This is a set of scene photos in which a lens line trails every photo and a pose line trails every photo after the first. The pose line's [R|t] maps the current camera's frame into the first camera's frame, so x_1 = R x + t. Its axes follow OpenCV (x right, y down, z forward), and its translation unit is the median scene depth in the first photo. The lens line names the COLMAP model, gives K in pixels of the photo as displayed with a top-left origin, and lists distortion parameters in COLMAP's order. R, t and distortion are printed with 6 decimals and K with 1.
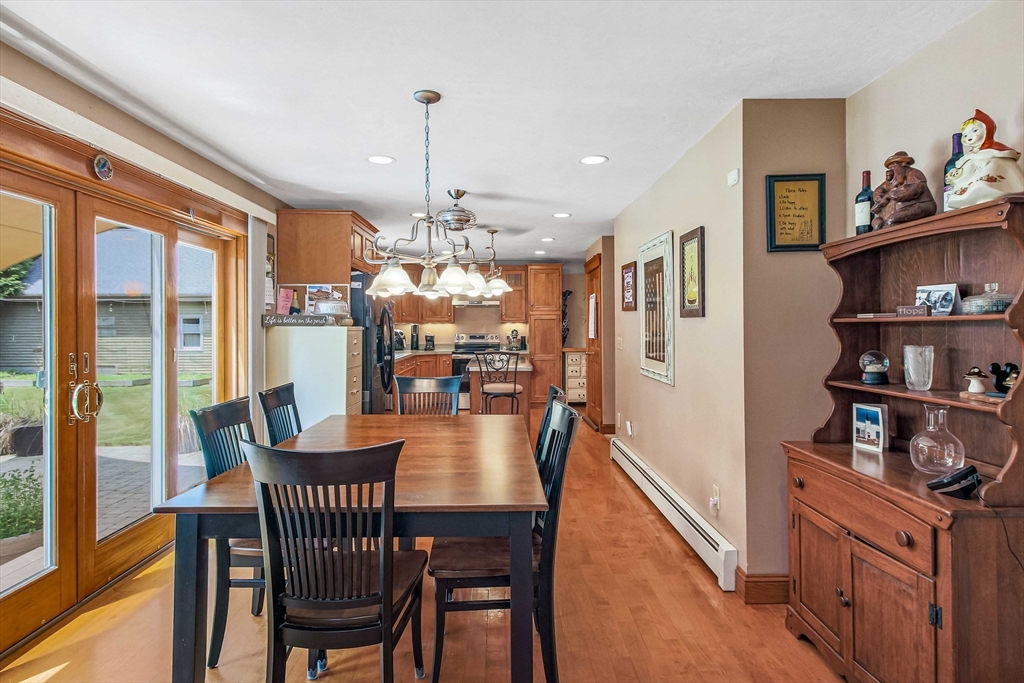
lens RADIAL K [[524.3, 0, 516.7], [0, 524.3, 332.2], [0, 0, 1]] dist [0.012571, -0.000417]
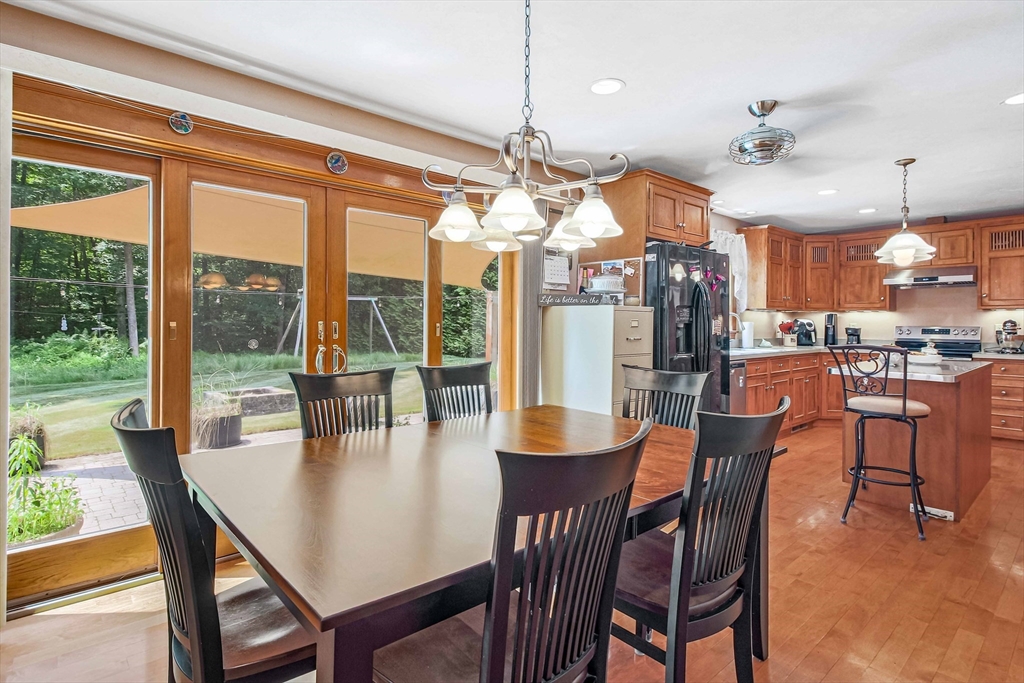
lens RADIAL K [[524.3, 0, 510.7], [0, 524.3, 337.6], [0, 0, 1]] dist [0.012571, -0.000417]
pose [[0.647475, 0.029589, -0.761512, 0.191931], [-0.016612, 0.999557, 0.024714, 0.020556], [0.761906, -0.003351, 0.647679, 0.290408]]
